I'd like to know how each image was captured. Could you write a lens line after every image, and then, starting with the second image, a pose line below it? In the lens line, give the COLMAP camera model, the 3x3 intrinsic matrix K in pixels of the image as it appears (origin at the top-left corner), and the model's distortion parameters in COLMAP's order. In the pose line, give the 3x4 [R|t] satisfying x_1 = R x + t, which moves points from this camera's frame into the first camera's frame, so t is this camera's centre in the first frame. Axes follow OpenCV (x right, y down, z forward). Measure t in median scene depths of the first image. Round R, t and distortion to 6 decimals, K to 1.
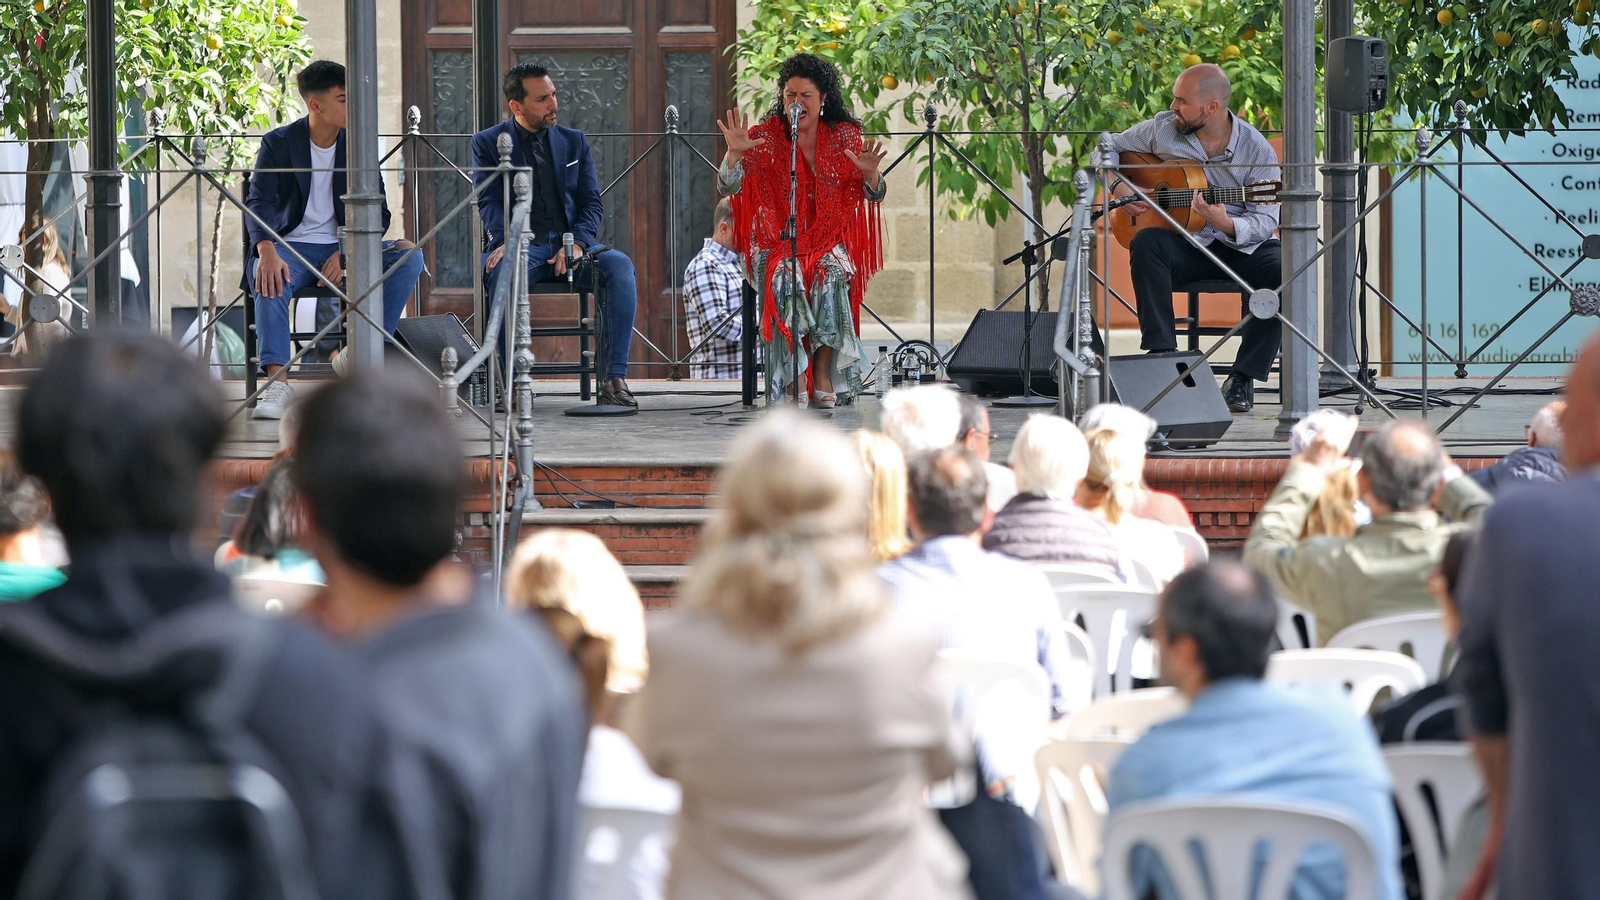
lens RADIAL K [[7762.7, 0, 800.0], [0, 7762.7, 450.0], [0, 0, 1]] dist [-0.100488, 0.102718]
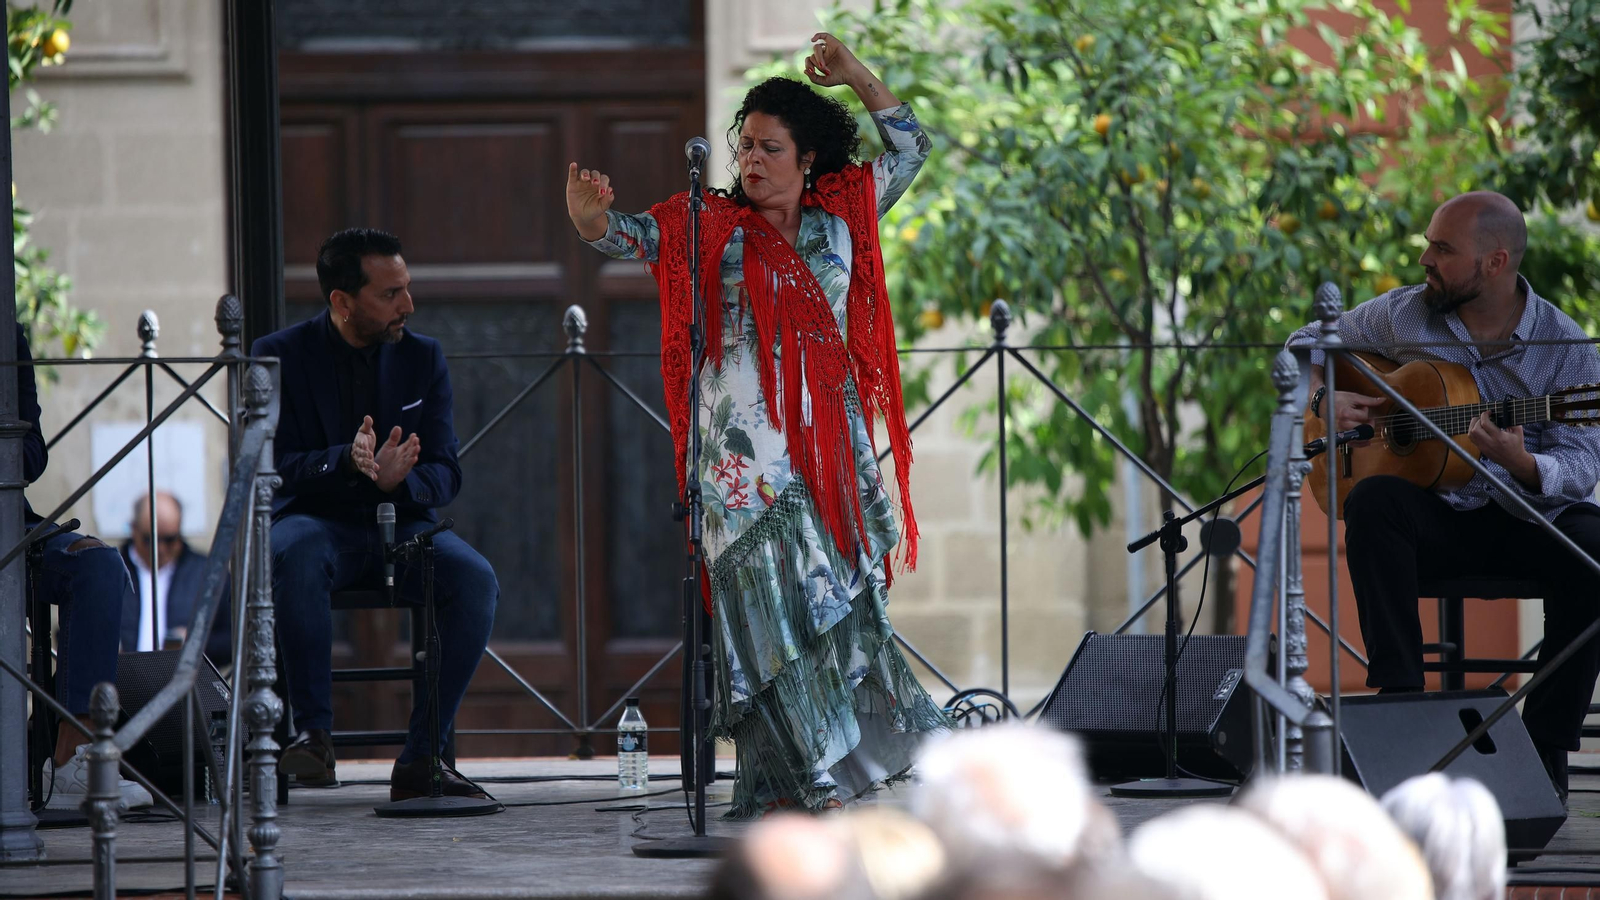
lens RADIAL K [[11001.6, 0, 800.0], [0, 11001.6, 450.0], [0, 0, 1]] dist [-0.415482, 45.942869]
pose [[0.999953, -0.009647, -0.000576, 0.002158], [0.009617, 0.999212, -0.038511, 0.000176], [0.000947, 0.038503, 0.999258, 0.203883]]
